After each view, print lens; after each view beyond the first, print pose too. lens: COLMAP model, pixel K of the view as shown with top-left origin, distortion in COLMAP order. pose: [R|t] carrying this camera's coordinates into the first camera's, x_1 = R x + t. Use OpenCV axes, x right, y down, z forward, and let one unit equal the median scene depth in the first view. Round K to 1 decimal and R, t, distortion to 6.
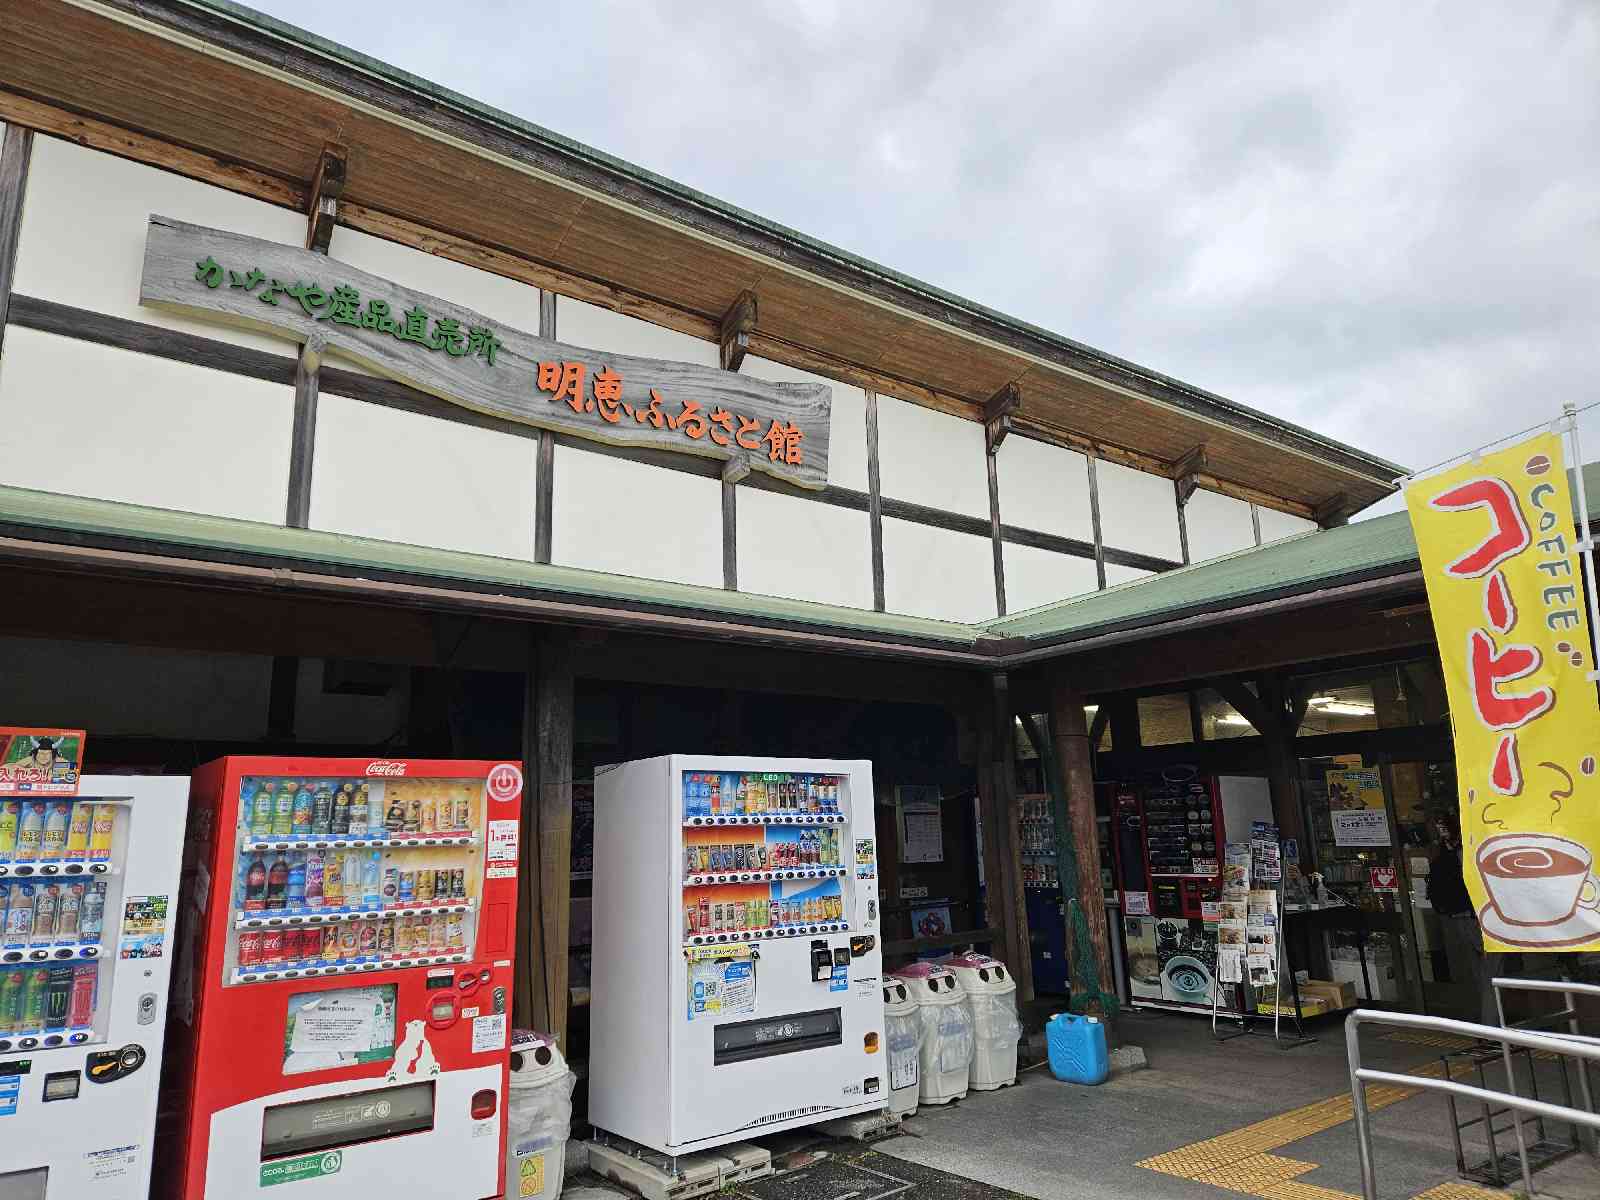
lens RADIAL K [[1061.5, 0, 795.5], [0, 1061.5, 605.3], [0, 0, 1]] dist [0.082908, -0.077362]
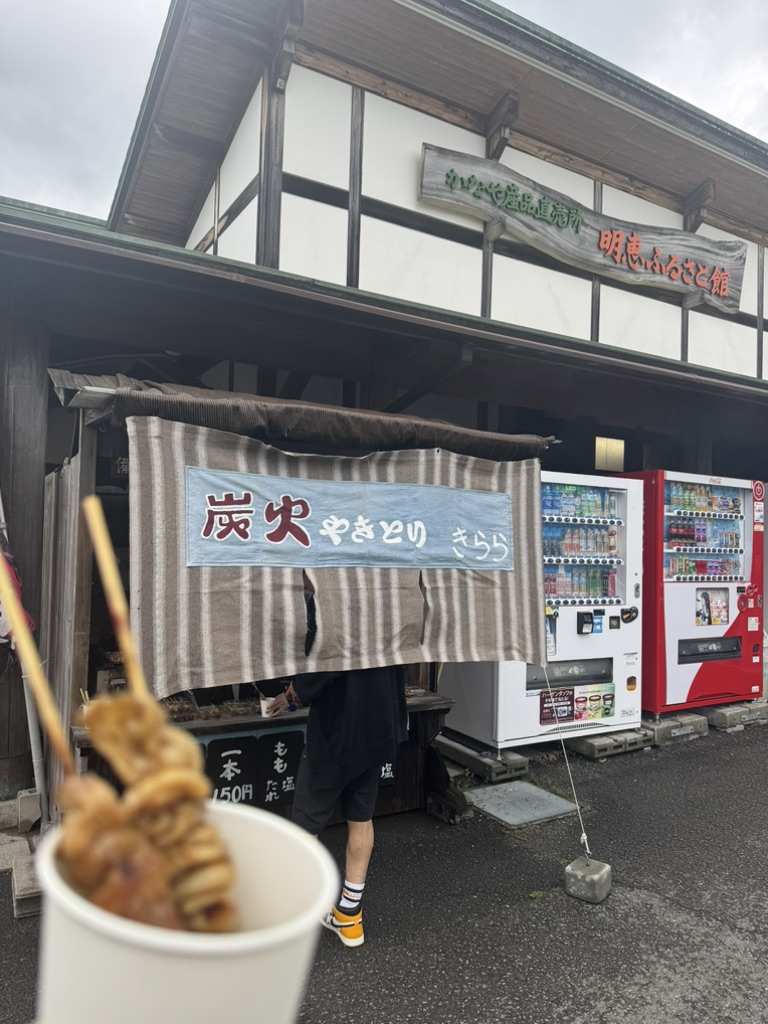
lens RADIAL K [[730.1, 0, 384.9], [0, 730.1, 514.8], [0, 0, 1]] dist [-0.002783, -0.000438]
pose [[0.992328, 0.053377, -0.111515, -0.403224], [-0.031852, 0.981926, 0.186565, -0.005027], [0.119458, -0.181582, 0.976093, -0.165369]]
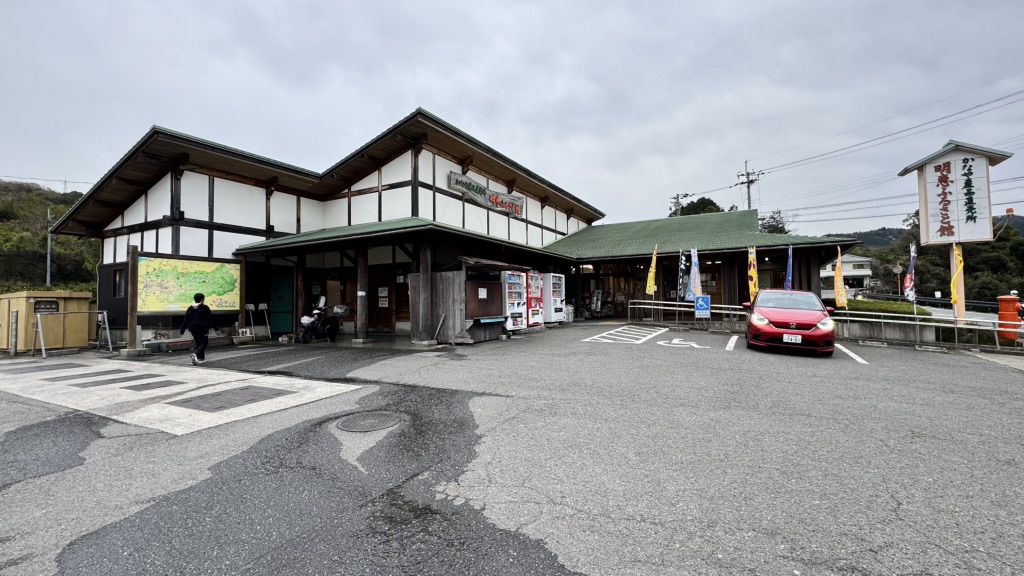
lens RADIAL K [[453.1, 0, 510.9], [0, 453.1, 287.6], [0, 0, 1]] dist [-0.001668, -0.000950]
pose [[0.910748, 0.031629, 0.411750, -1.005615], [-0.101829, 0.983475, 0.149689, -0.122842], [-0.400211, -0.178257, 0.898919, -1.050756]]
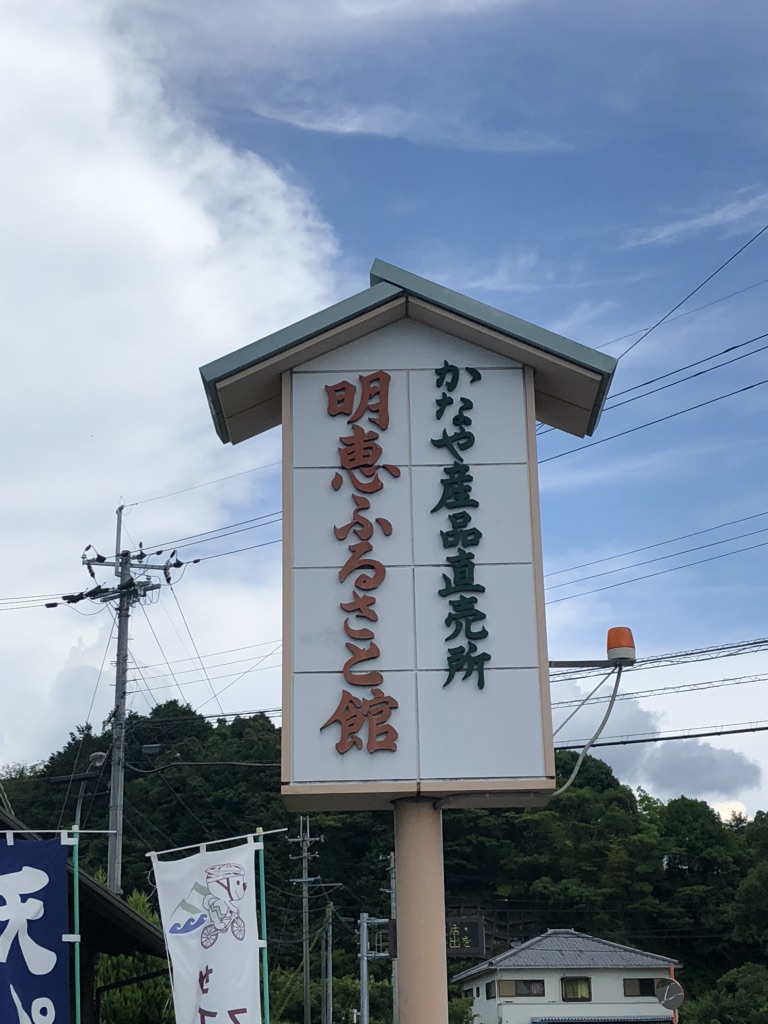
lens RADIAL K [[1764.6, 0, 417.3], [0, 1764.6, 508.8], [0, 0, 1]] dist [0.267089, -0.053328]
pose [[0.599098, 0.270125, 0.753733, 0.149280], [-0.168302, 0.962825, -0.211287, -0.136295], [-0.782787, -0.000273, 0.622289, -0.930879]]
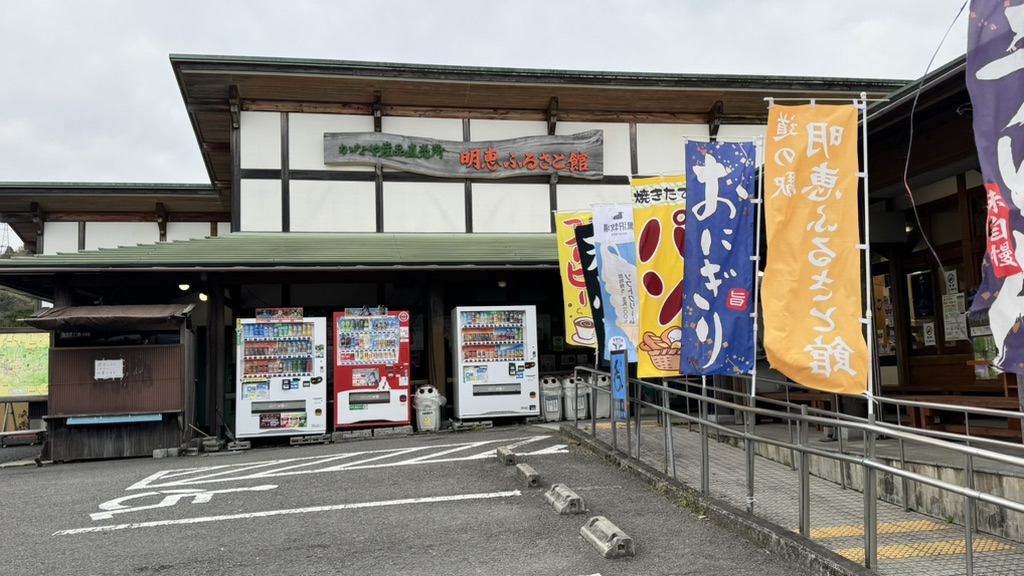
lens RADIAL K [[829.7, 0, 518.8], [0, 829.7, 288.5], [0, 0, 1]] dist [0.161289, -0.318696]
pose [[0.895767, -0.048998, -0.441814, 0.718069], [0.105585, 0.988915, 0.104399, -0.098114], [0.431802, -0.140166, 0.891011, -0.719646]]
